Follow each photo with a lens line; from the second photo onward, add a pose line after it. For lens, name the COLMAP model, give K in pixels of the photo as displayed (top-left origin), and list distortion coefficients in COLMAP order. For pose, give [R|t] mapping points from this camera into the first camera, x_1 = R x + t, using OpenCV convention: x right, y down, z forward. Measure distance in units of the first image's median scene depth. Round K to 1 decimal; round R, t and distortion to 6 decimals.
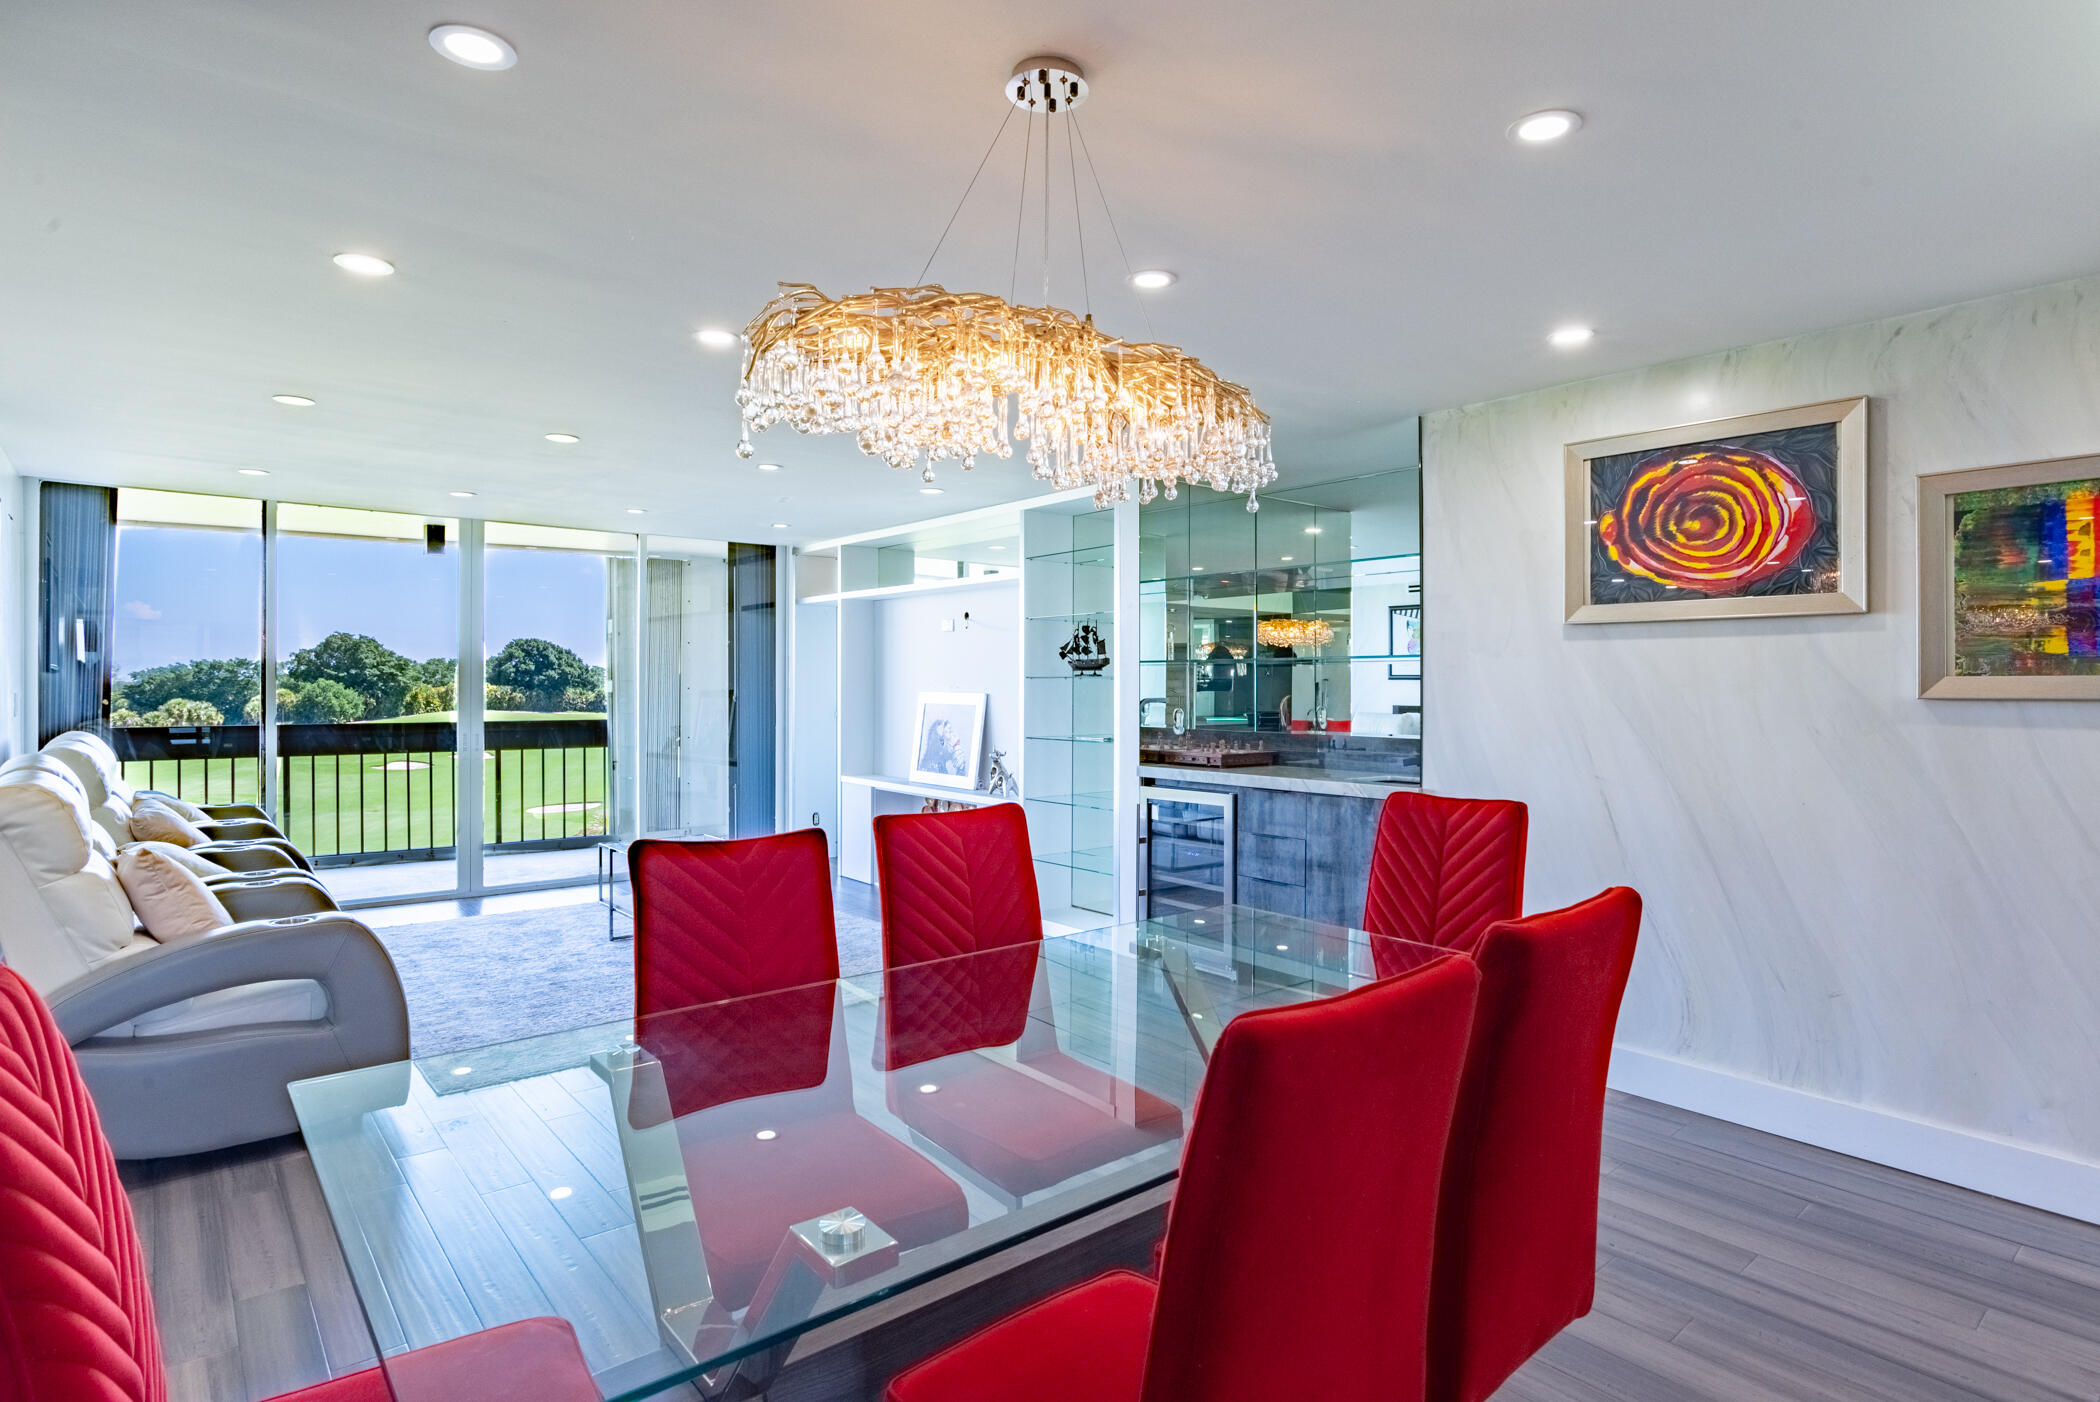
lens RADIAL K [[1107.7, 0, 1087.0], [0, 1107.7, 690.1], [0, 0, 1]] dist [-0.017540, 0.000068]
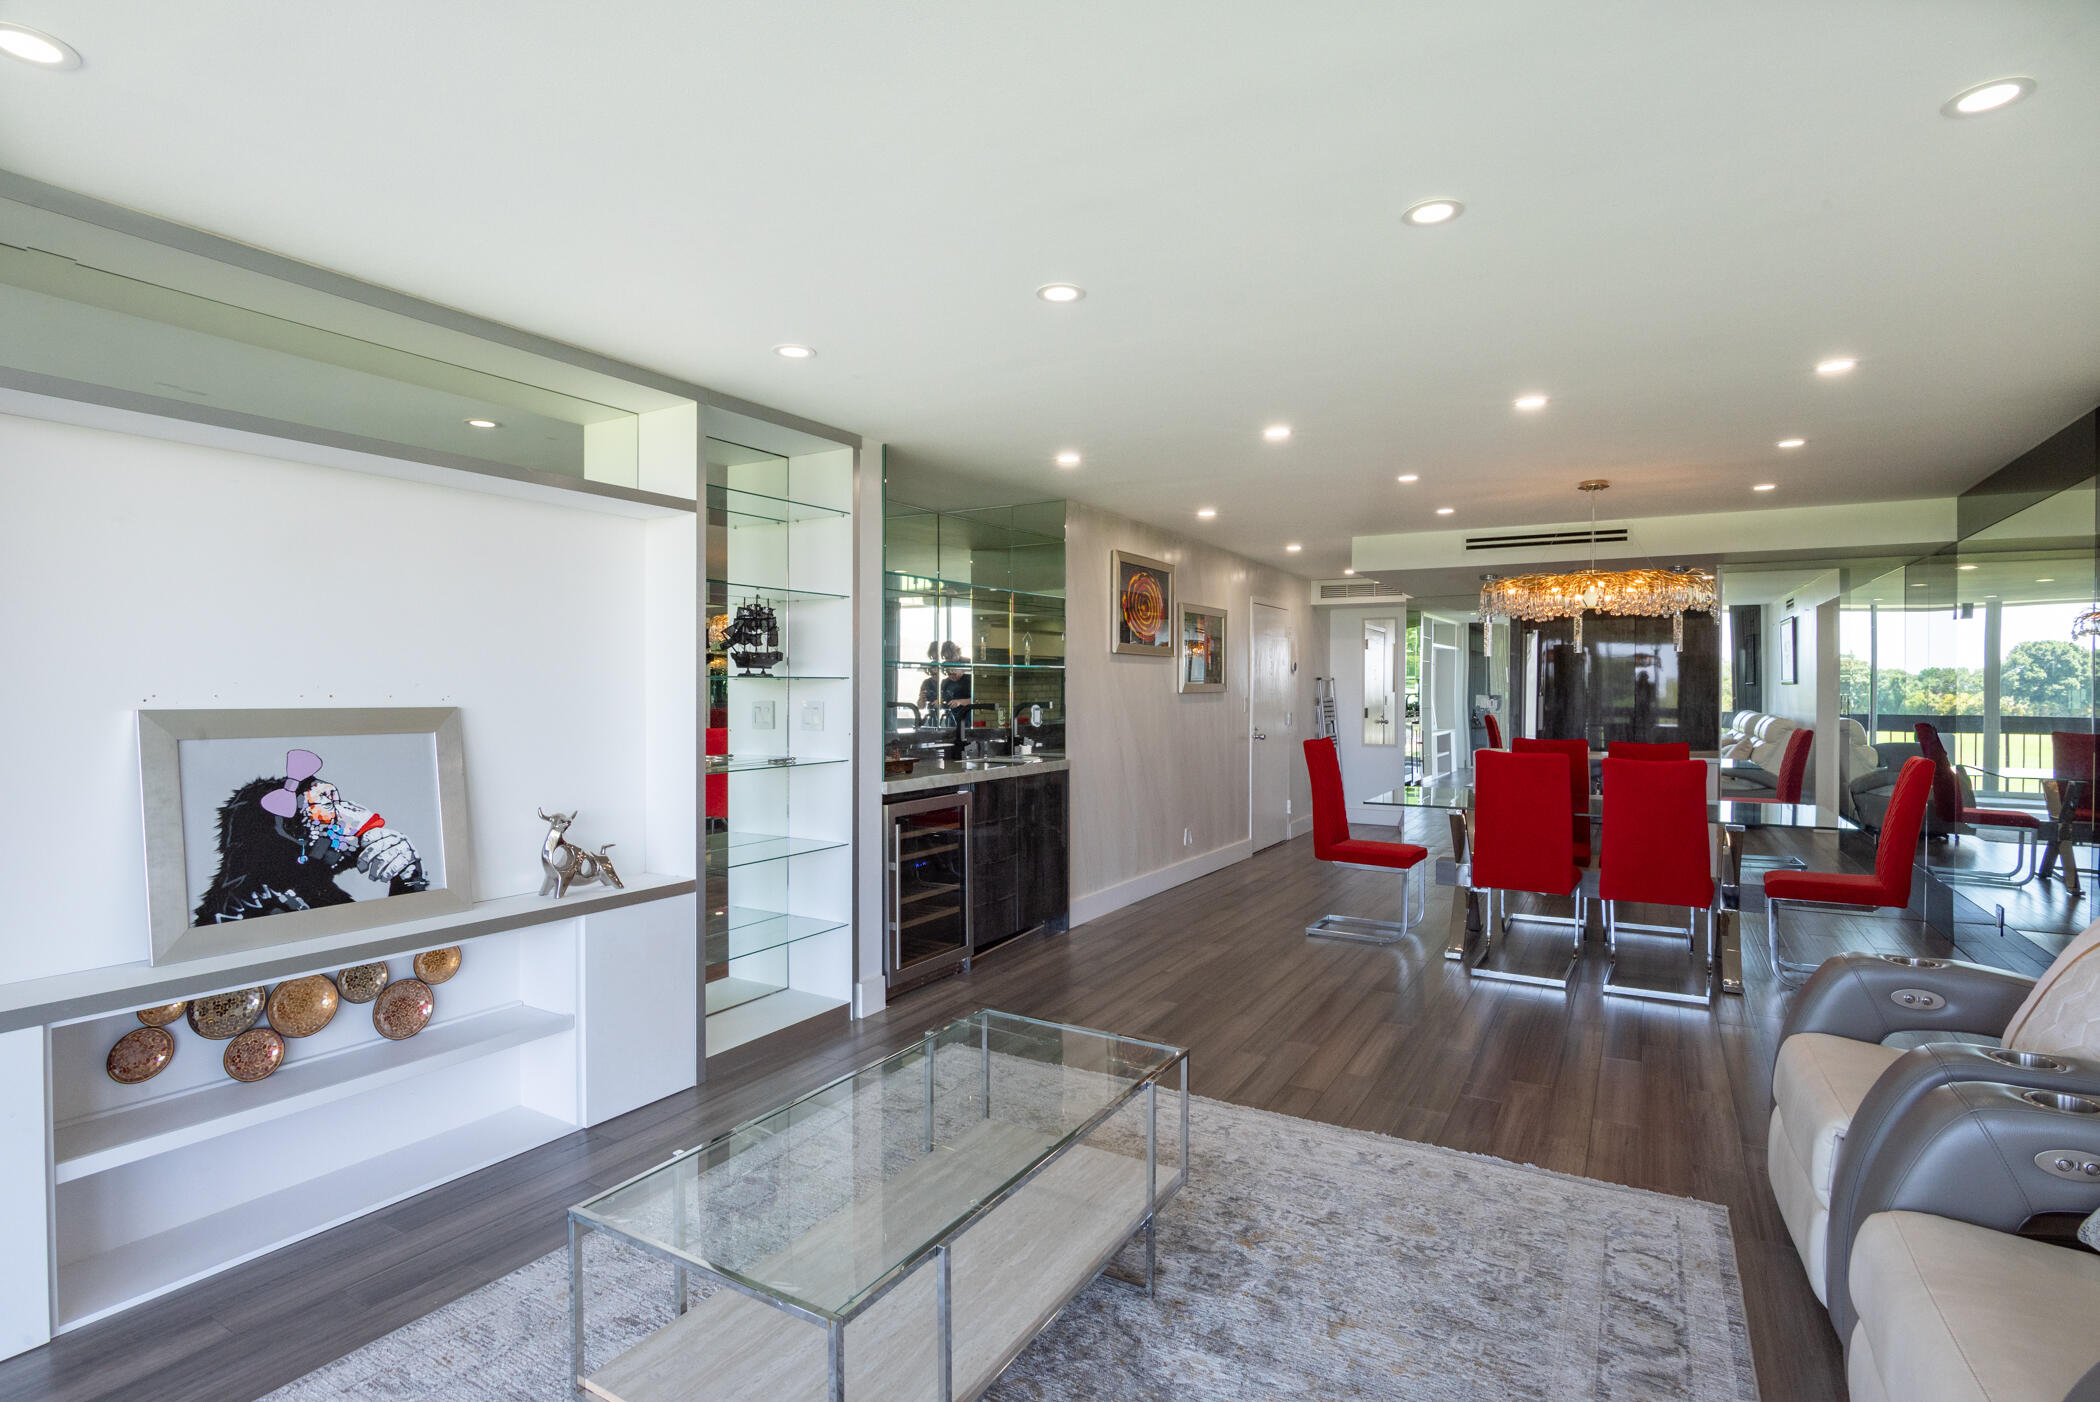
lens RADIAL K [[1026.4, 0, 1053.3], [0, 1026.4, 696.2], [0, 0, 1]] dist [-0.017190, -0.000554]
pose [[-0.330947, -0.012014, 0.943573, -0.693261], [0.002262, 0.999906, 0.013525, -0.007999], [-0.943647, 0.006610, -0.330888, 1.053364]]
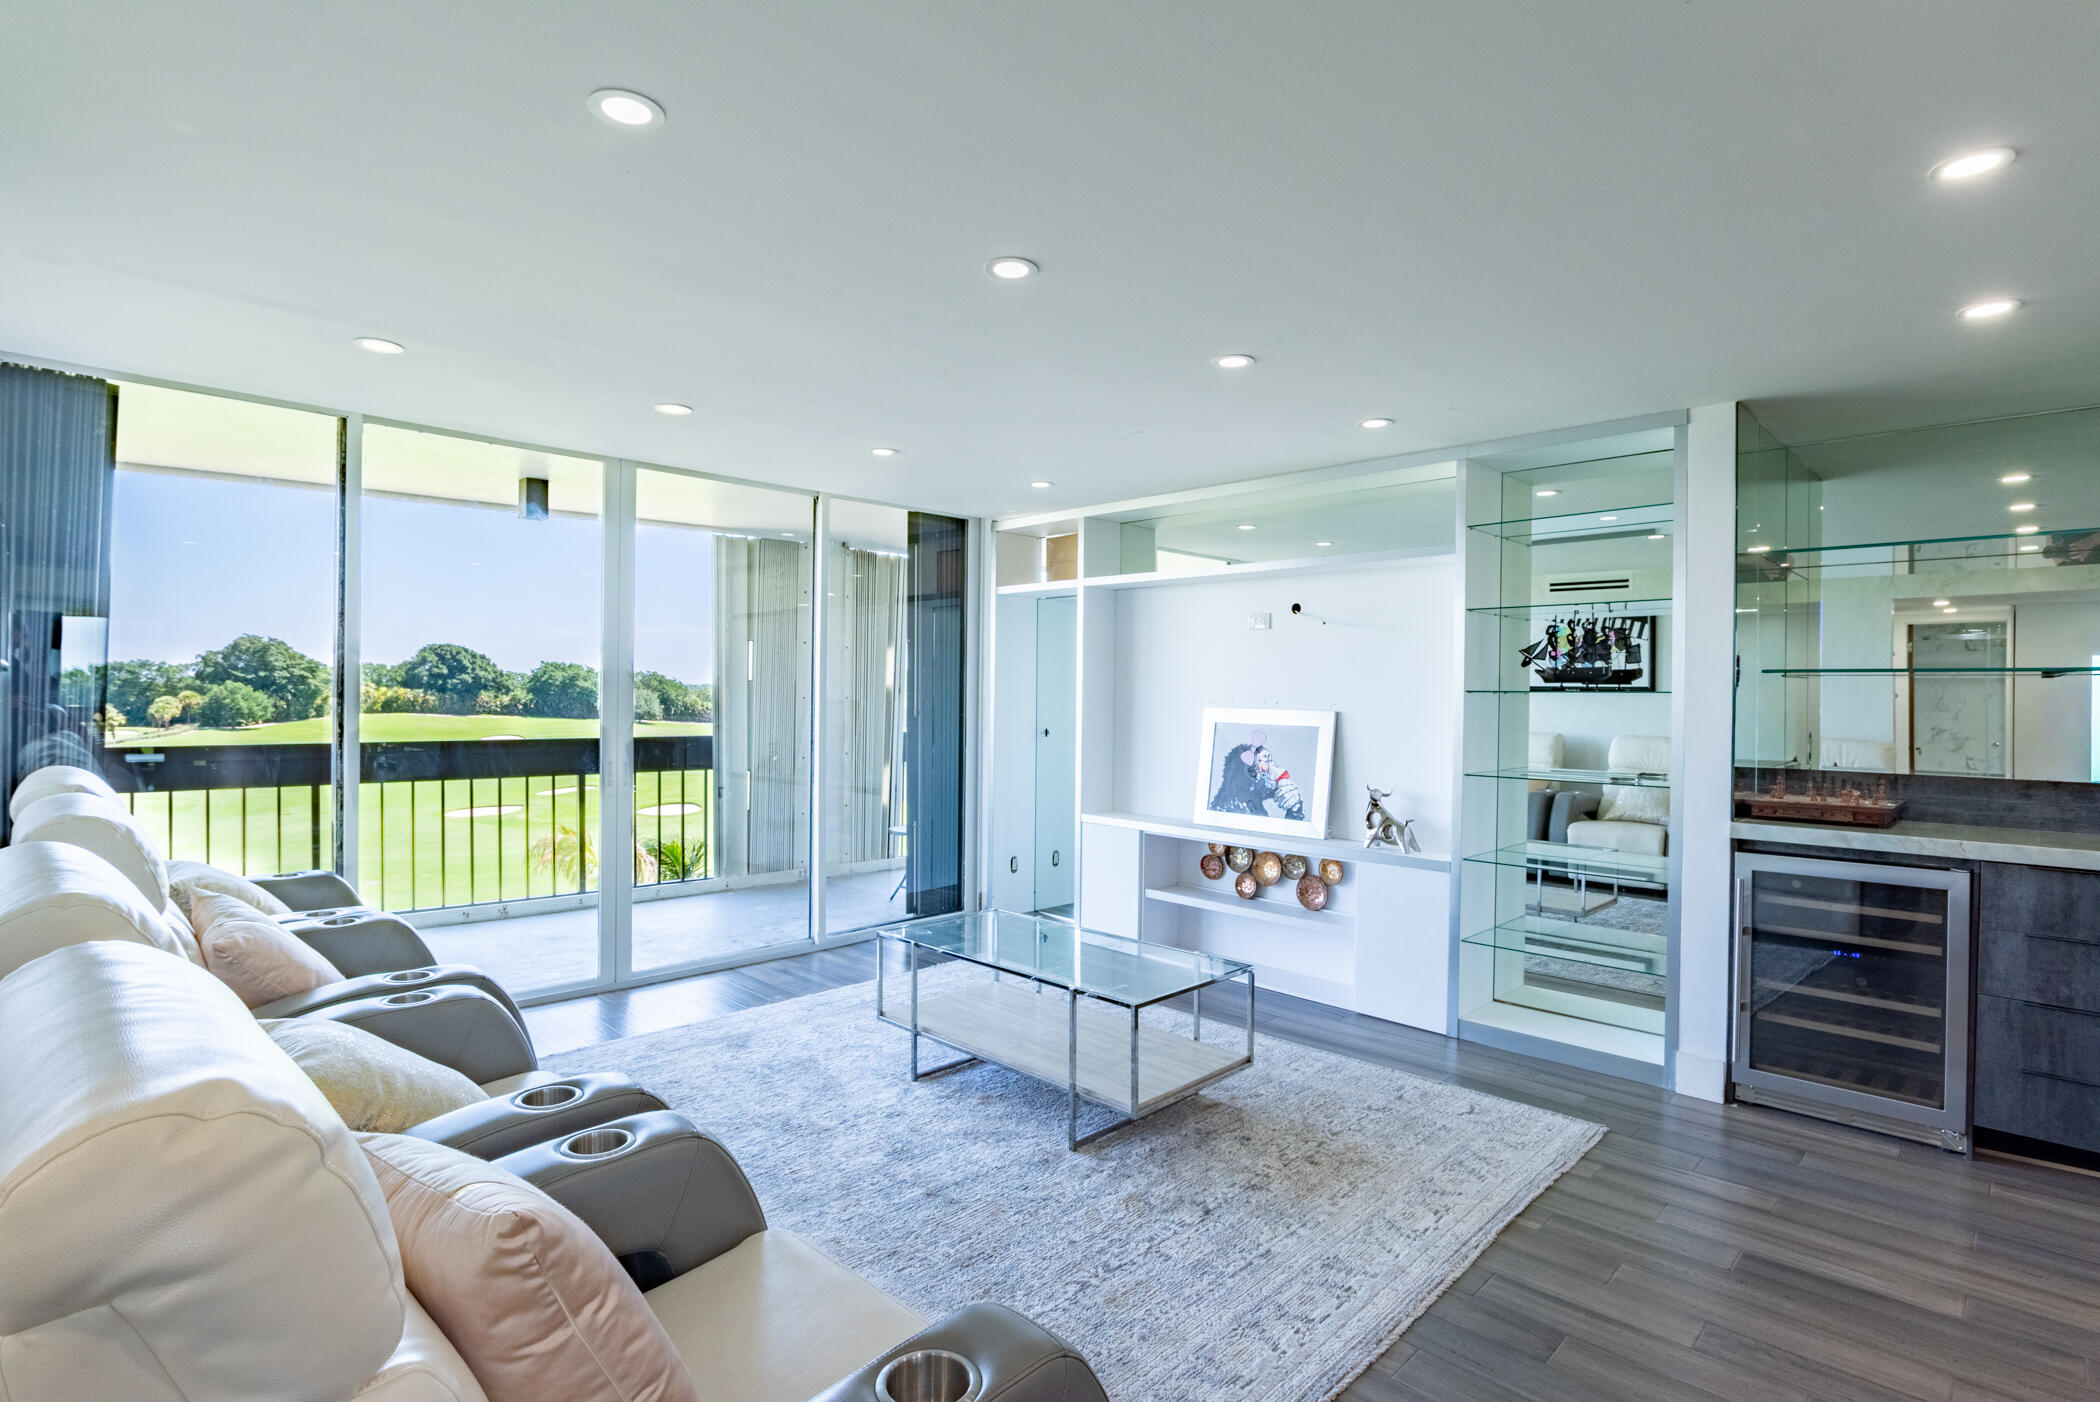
lens RADIAL K [[1026.4, 0, 1053.3], [0, 1026.4, 696.2], [0, 0, 1]] dist [-0.017190, -0.000554]
pose [[0.996895, 0.007523, 0.078388, -0.395200], [-0.007408, 0.999971, -0.001756, -0.005368], [-0.078399, 0.001170, 0.996921, 0.371946]]
